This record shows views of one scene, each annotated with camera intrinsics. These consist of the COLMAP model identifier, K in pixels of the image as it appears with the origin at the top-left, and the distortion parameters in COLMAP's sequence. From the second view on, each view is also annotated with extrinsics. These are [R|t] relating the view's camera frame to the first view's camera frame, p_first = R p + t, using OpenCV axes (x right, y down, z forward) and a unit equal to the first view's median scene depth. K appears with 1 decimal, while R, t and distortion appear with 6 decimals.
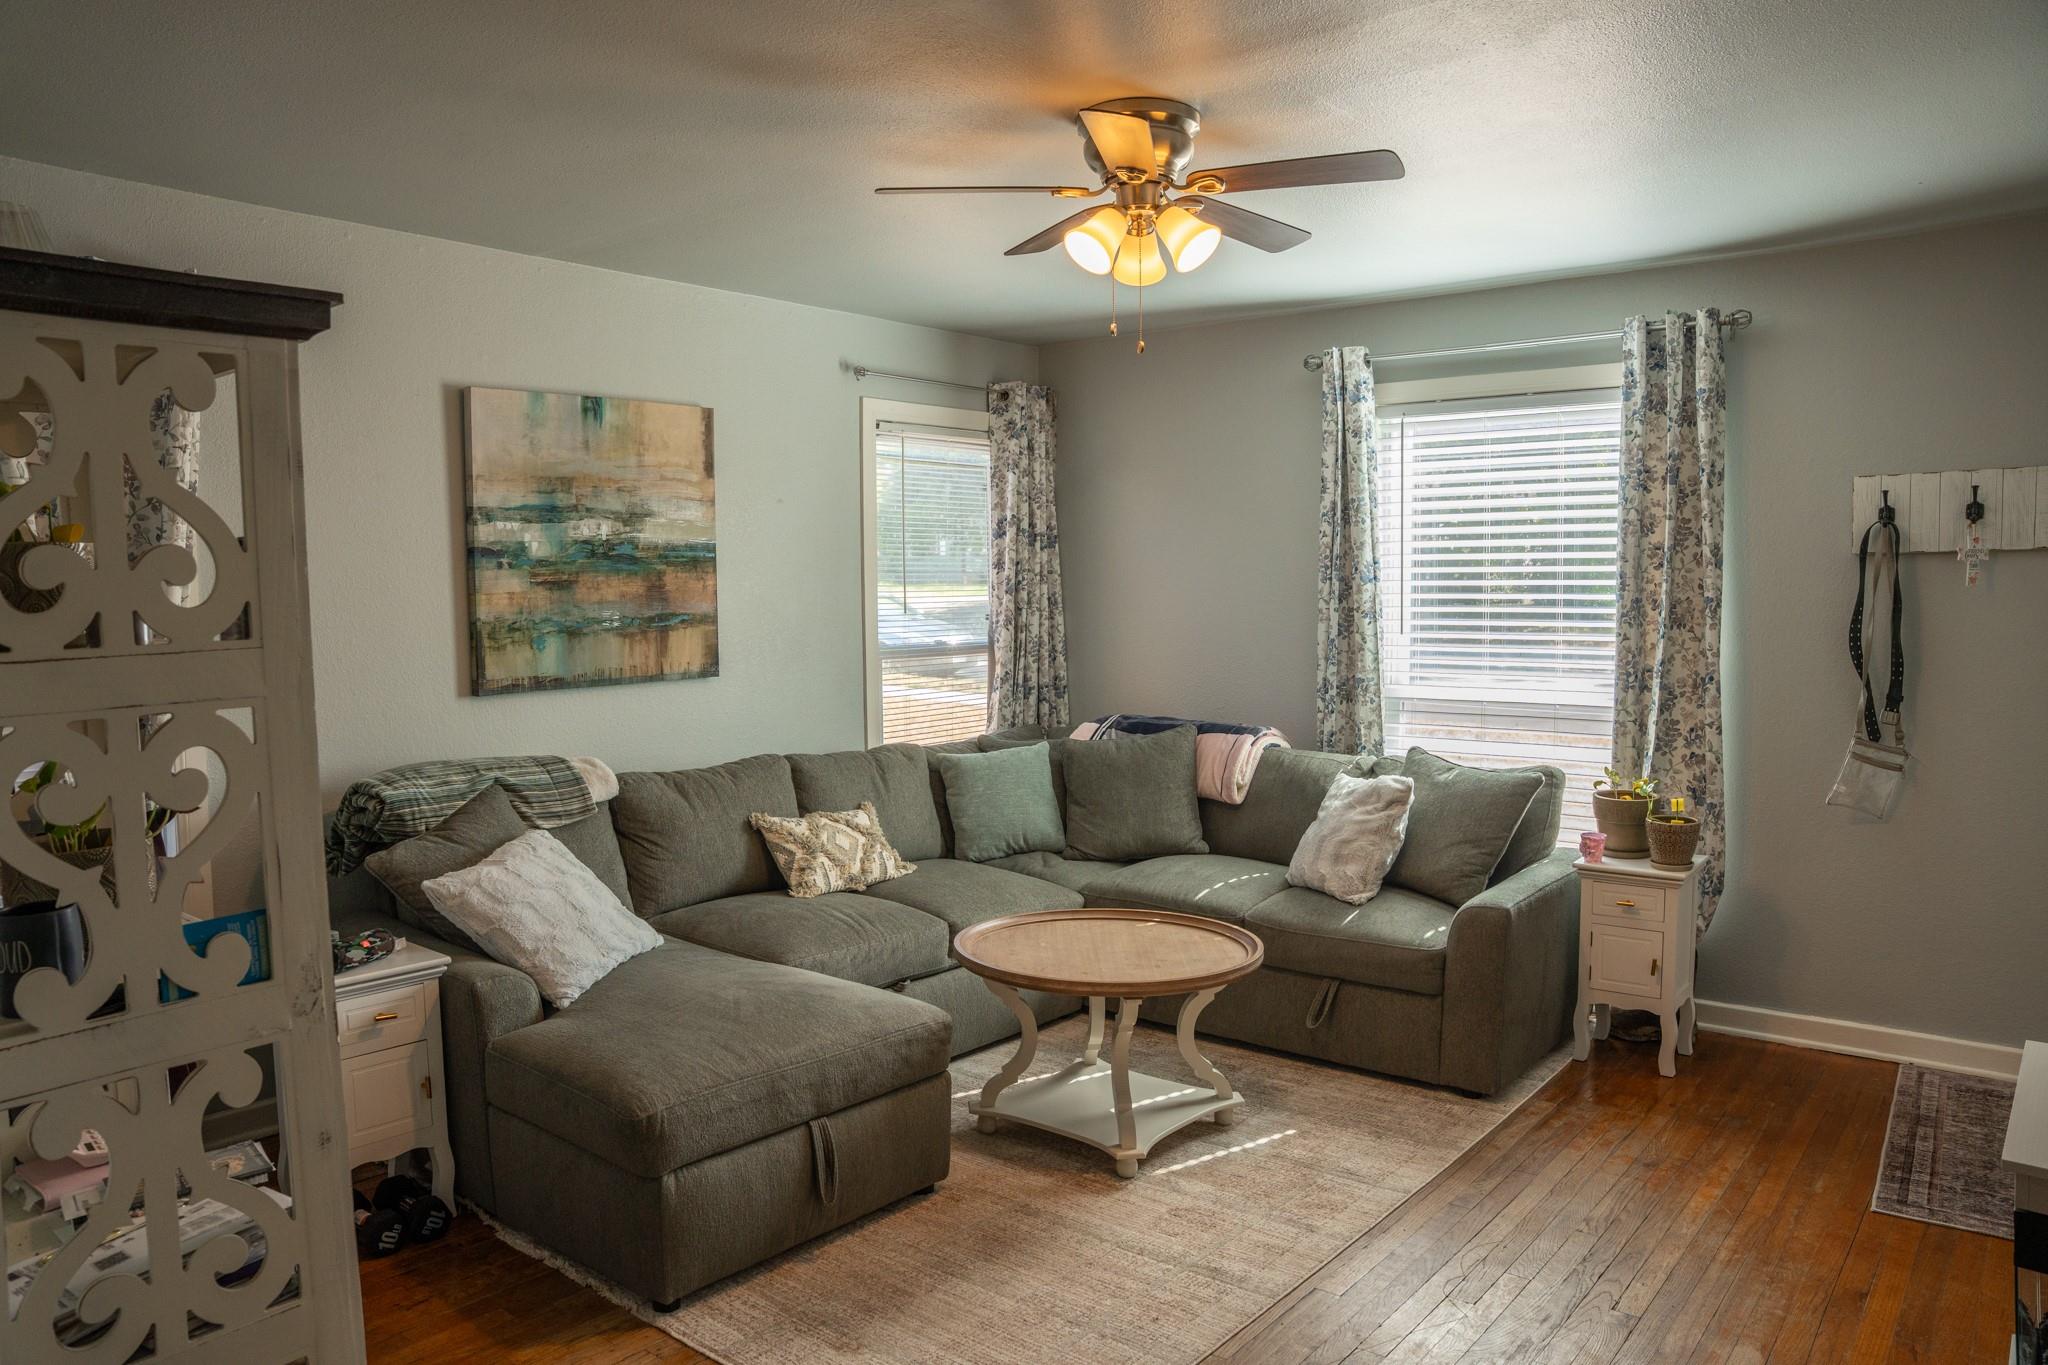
lens RADIAL K [[1413.1, 0, 1015.6], [0, 1413.1, 693.2], [0, 0, 1]] dist [-0.177618, 0.142186]
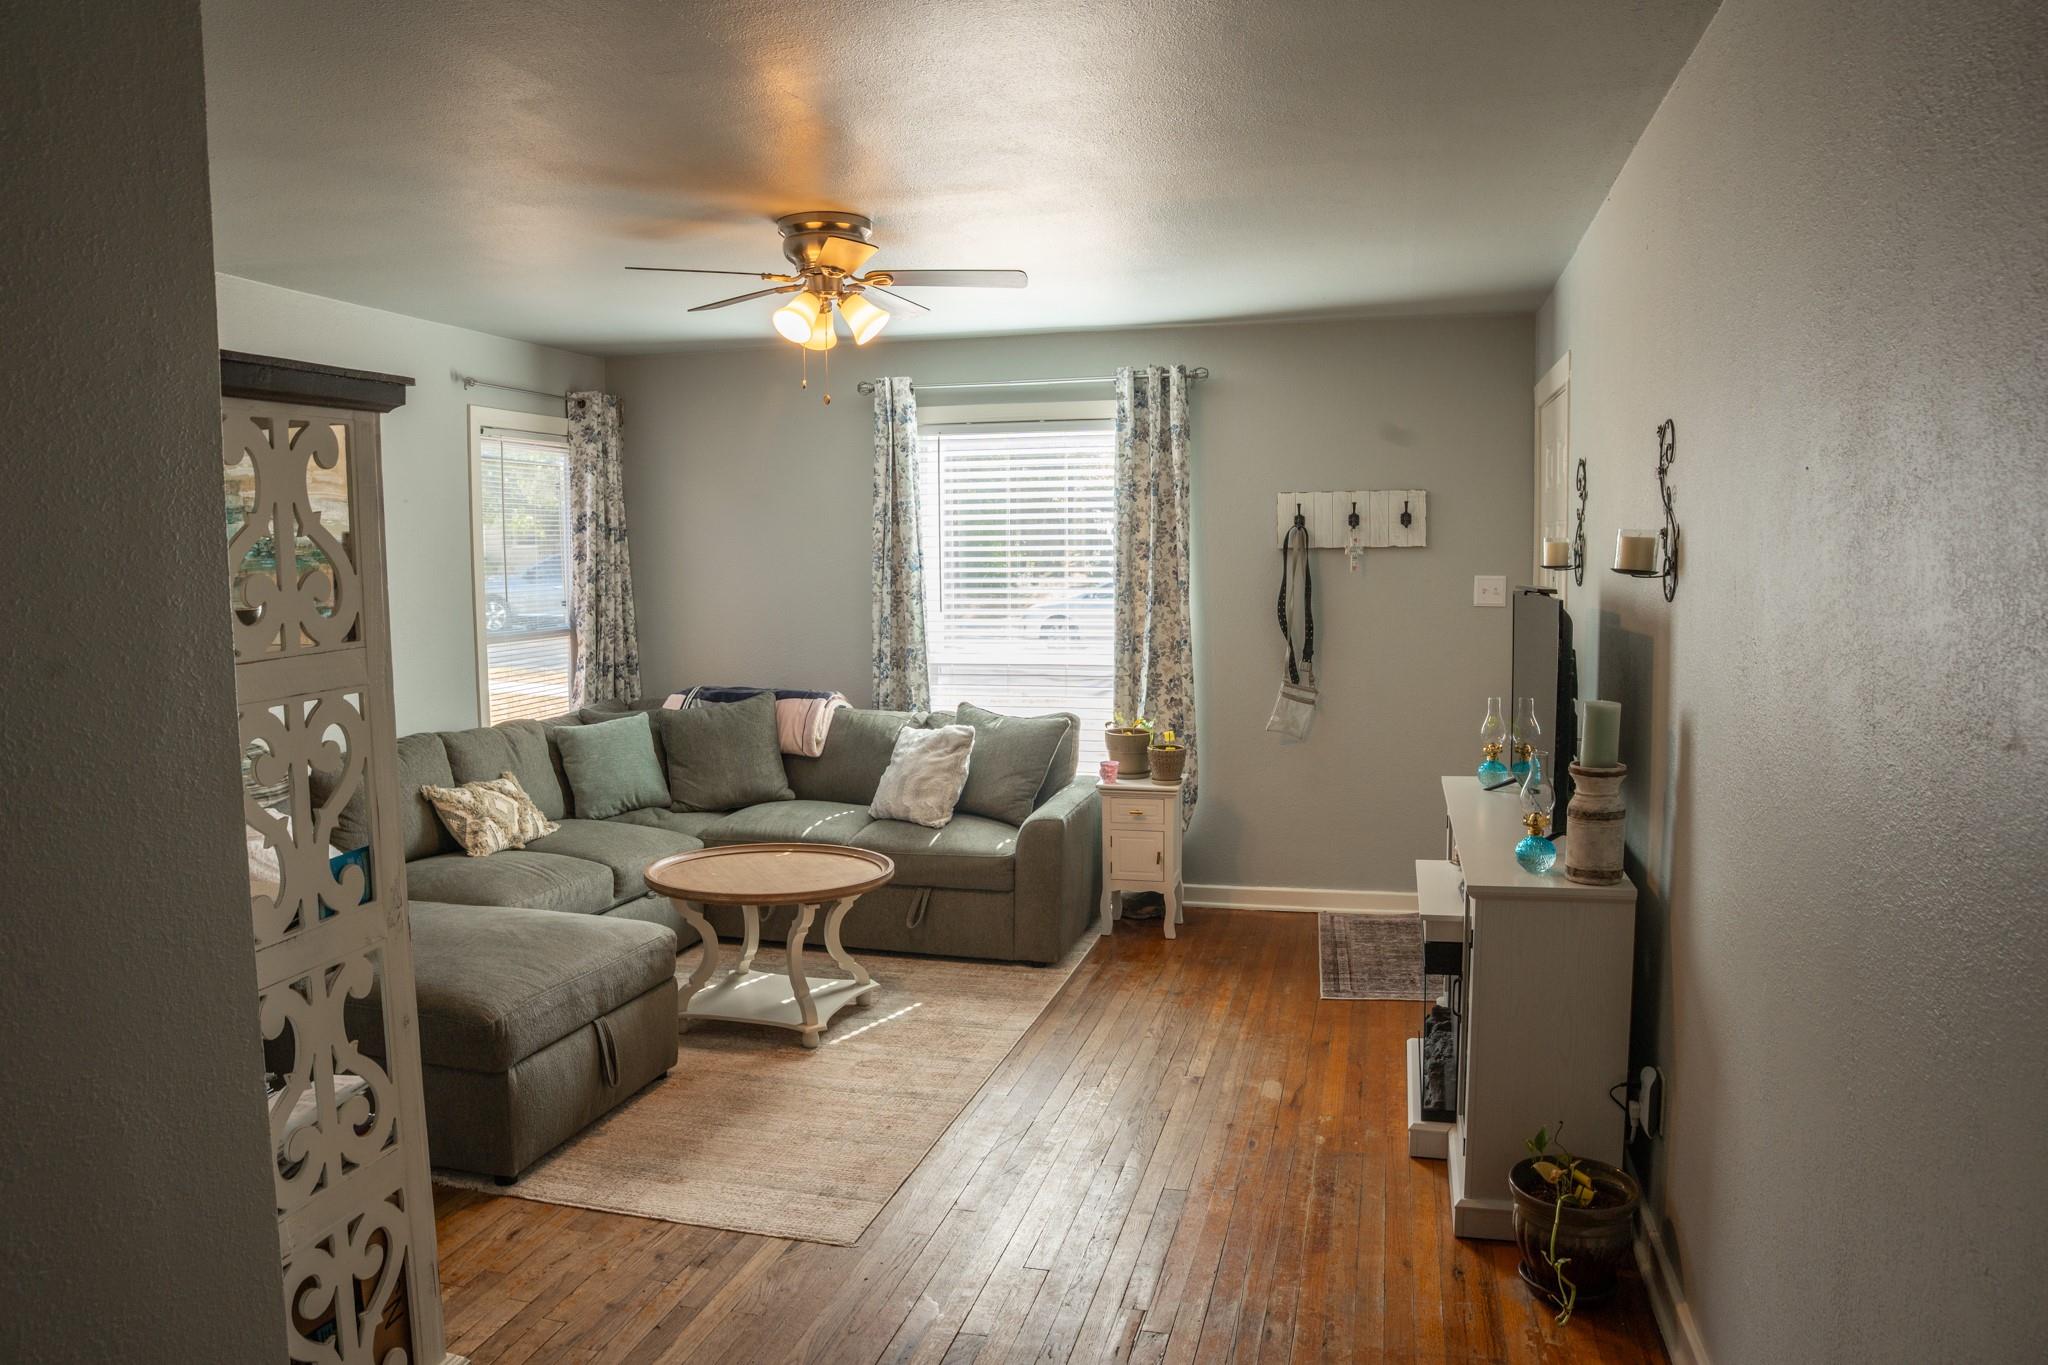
lens RADIAL K [[1413.1, 0, 1015.6], [0, 1413.1, 693.2], [0, 0, 1]] dist [-0.177618, 0.142186]
pose [[0.908833, -0.039599, 0.415276, -0.216851], [0.031621, 0.999160, 0.026073, -0.001363], [-0.415959, -0.010565, 0.909322, -0.189790]]
